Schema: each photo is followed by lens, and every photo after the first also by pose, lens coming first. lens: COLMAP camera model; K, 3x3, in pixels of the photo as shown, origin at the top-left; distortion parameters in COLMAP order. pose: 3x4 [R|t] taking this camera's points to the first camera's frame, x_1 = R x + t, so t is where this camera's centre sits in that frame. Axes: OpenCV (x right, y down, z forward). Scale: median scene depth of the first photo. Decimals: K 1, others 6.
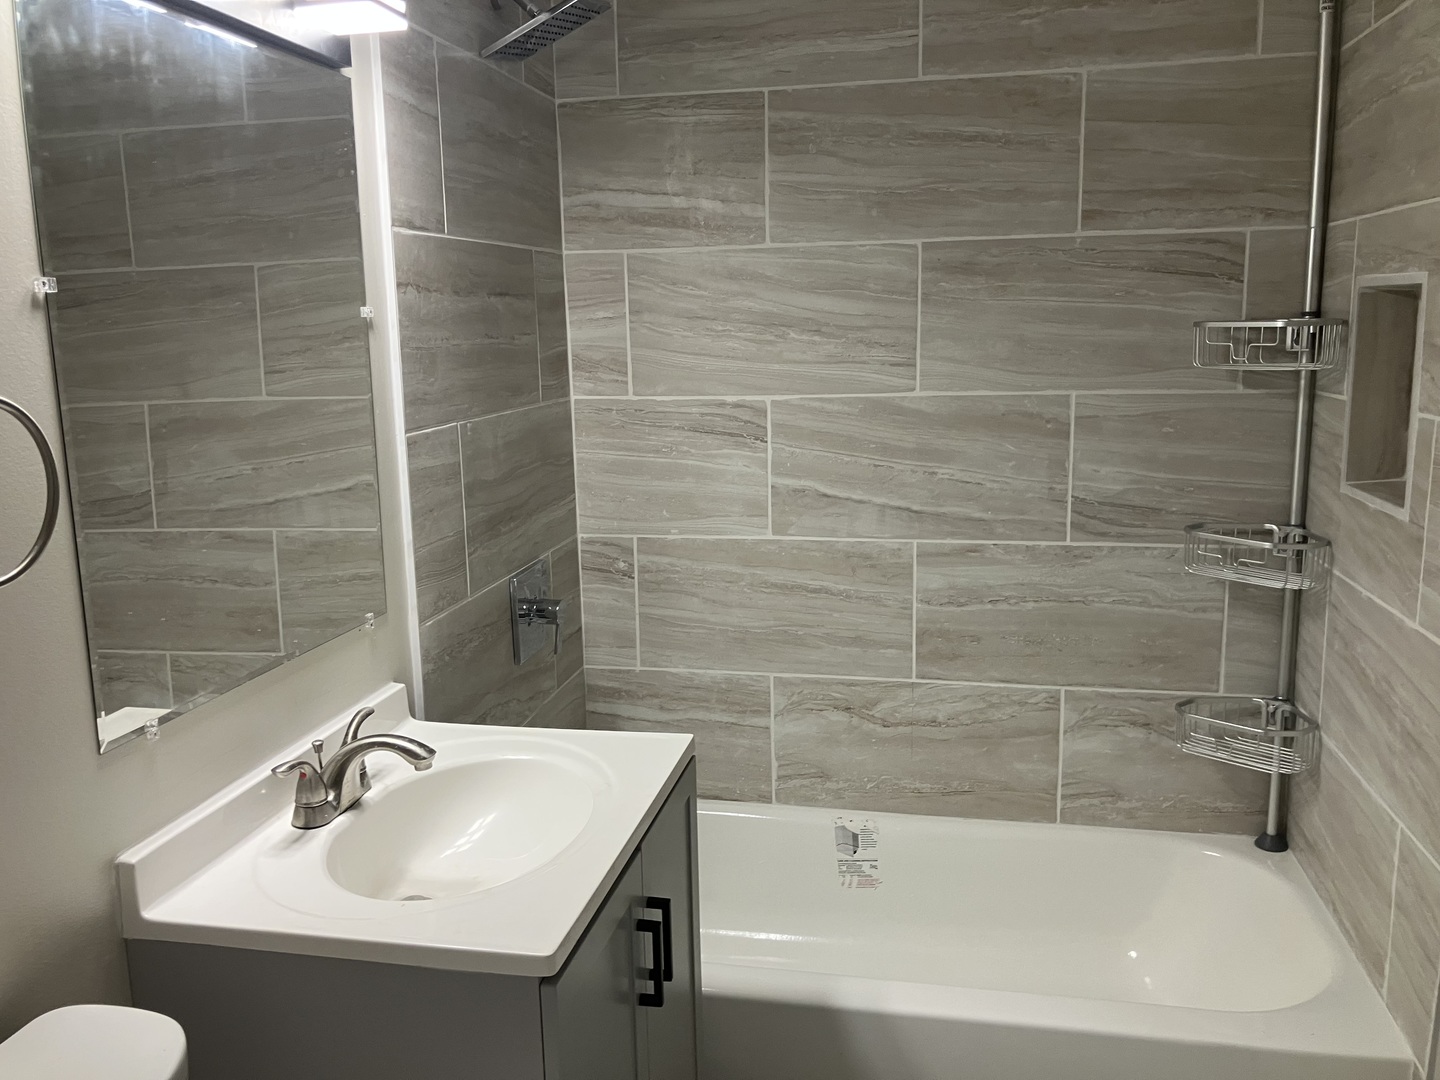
lens RADIAL K [[1218.8, 0, 714.1], [0, 1218.8, 546.0], [0, 0, 1]] dist [0.048752, -0.026335]
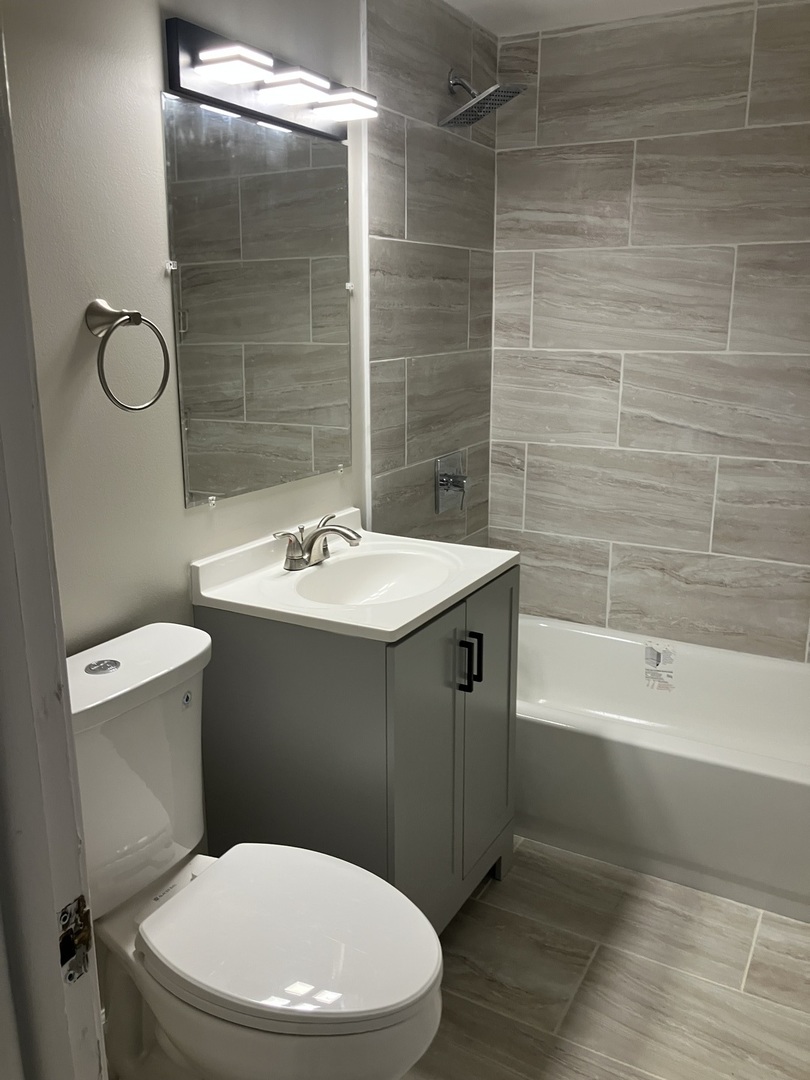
lens RADIAL K [[914.1, 0, 410.2], [0, 914.1, 536.1], [0, 0, 1]] dist [0.048752, -0.026335]
pose [[0.959333, 0.092060, -0.266841, 0.119698], [-0.075065, 0.994486, 0.073228, 0.038852], [0.272111, -0.050220, 0.960954, -0.155661]]
